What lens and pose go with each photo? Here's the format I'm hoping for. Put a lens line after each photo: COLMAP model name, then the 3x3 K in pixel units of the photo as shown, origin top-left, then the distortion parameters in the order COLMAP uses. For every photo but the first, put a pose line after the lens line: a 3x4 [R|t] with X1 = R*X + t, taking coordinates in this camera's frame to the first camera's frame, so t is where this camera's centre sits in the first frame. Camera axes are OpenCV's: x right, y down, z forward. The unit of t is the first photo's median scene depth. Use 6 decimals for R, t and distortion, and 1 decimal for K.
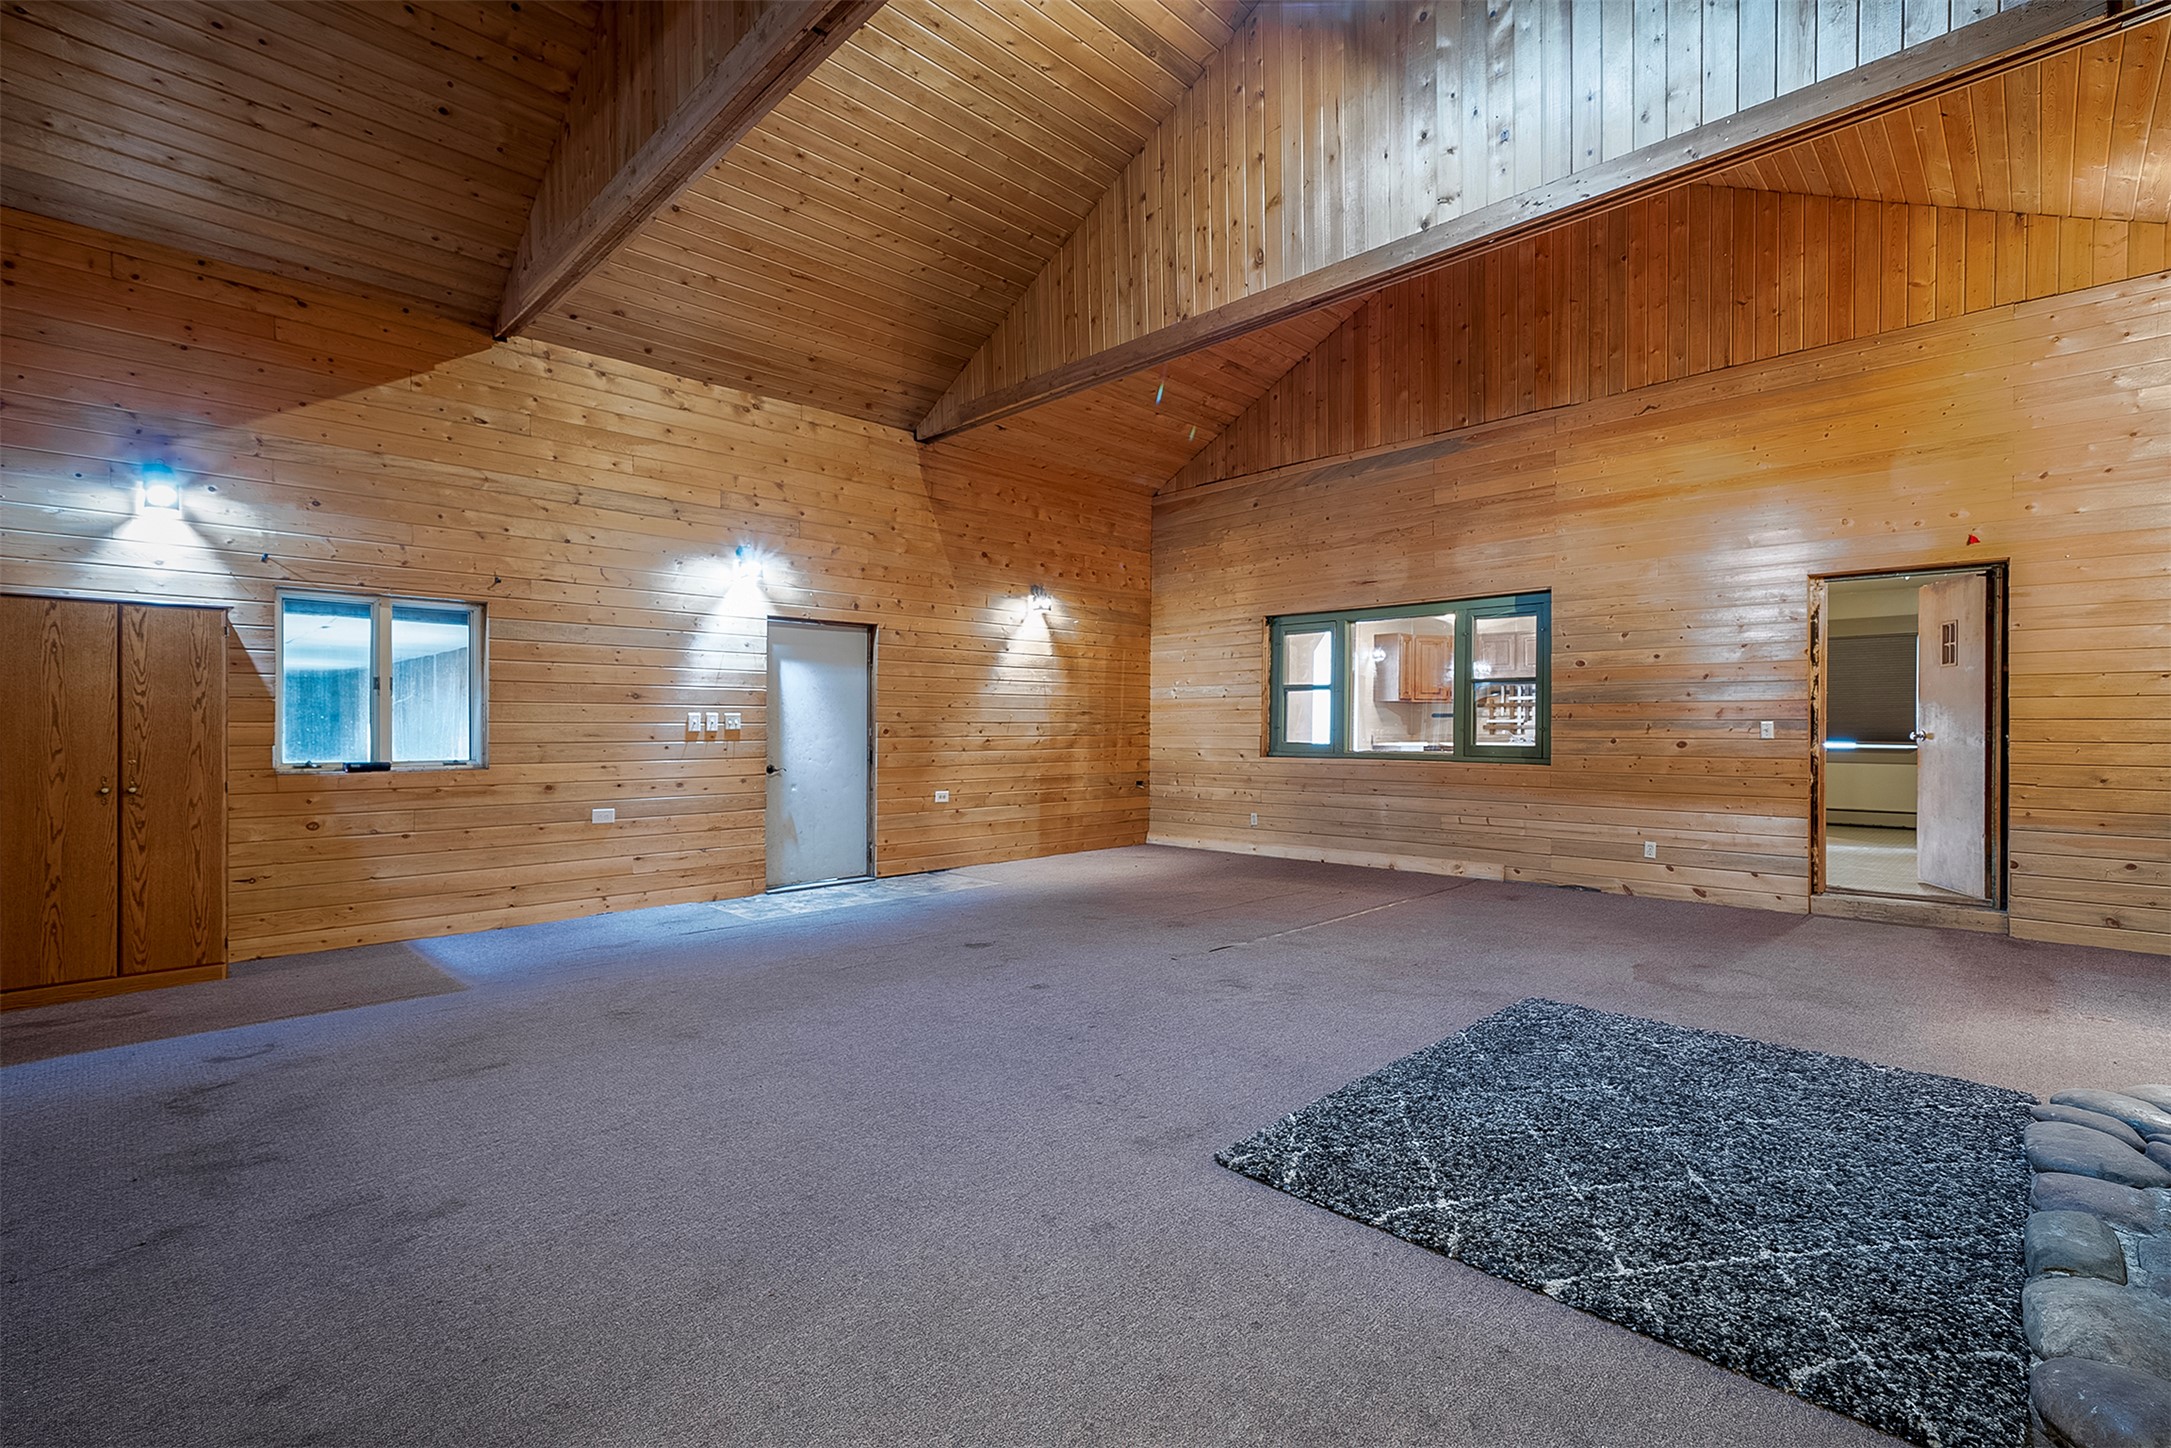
lens RADIAL K [[972.6, 0, 1081.8], [0, 972.6, 727.5], [0, 0, 1]] dist [-0.003034, -0.000142]
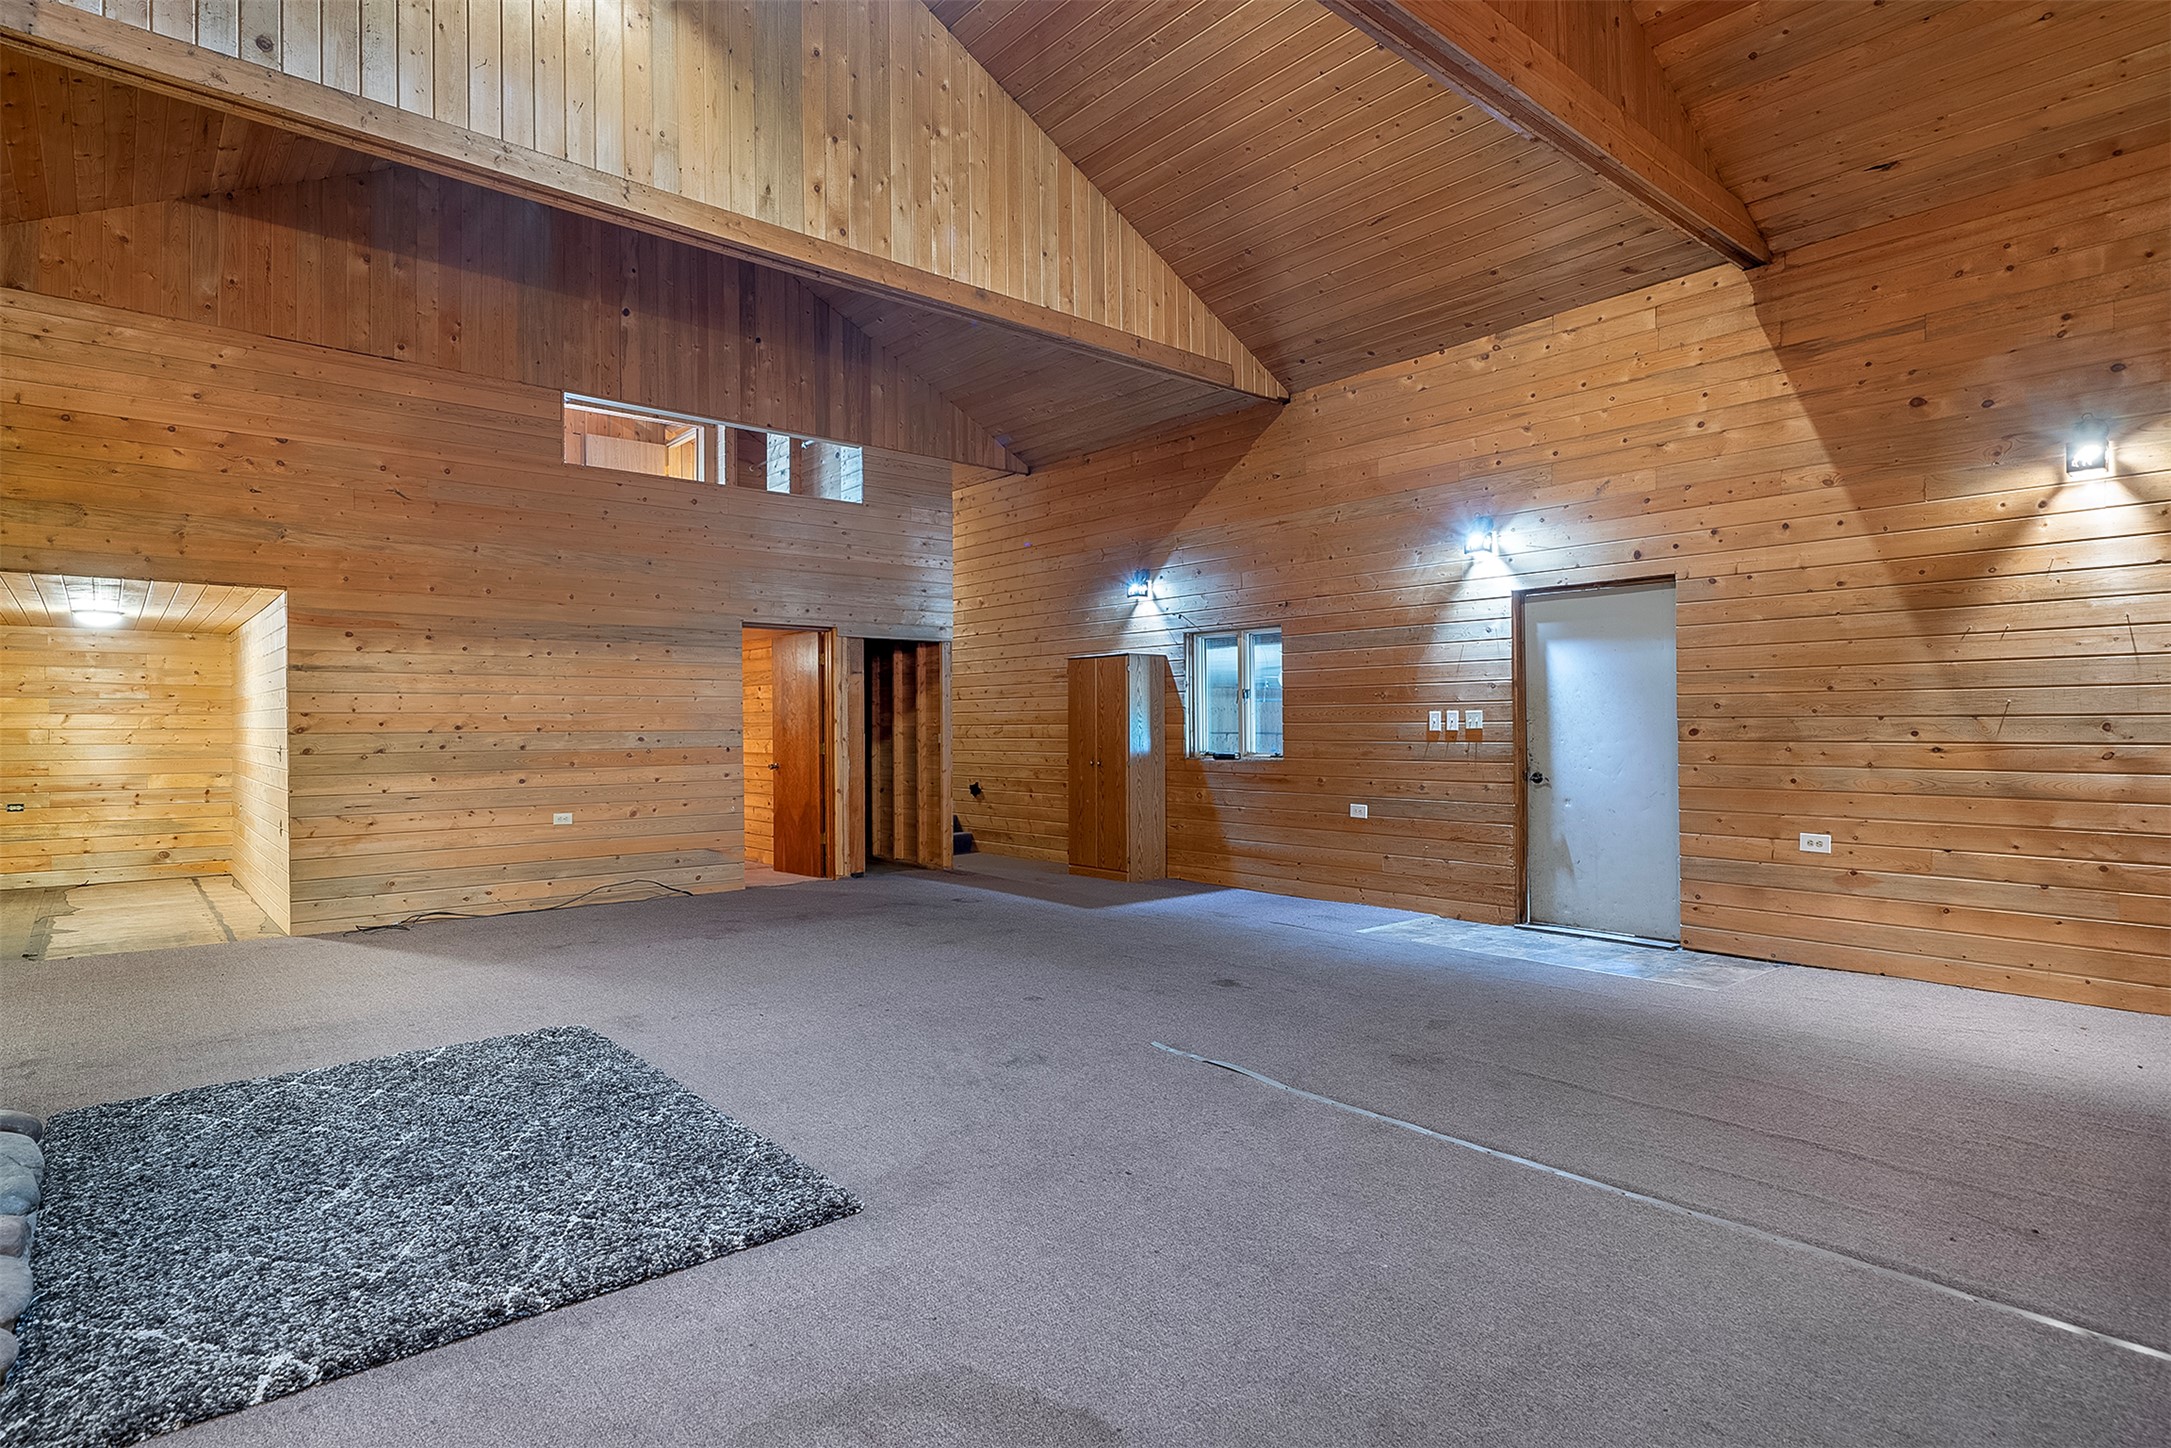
lens RADIAL K [[1132.1, 0, 1082.0], [0, 1132.1, 722.7], [0, 0, 1]] dist [0.022816, 0.001134]
pose [[-0.069588, -0.001406, -0.997575, 0.655248], [0.004910, 0.999986, -0.001752, -0.003534], [0.997564, -0.005020, -0.069580, 0.684538]]
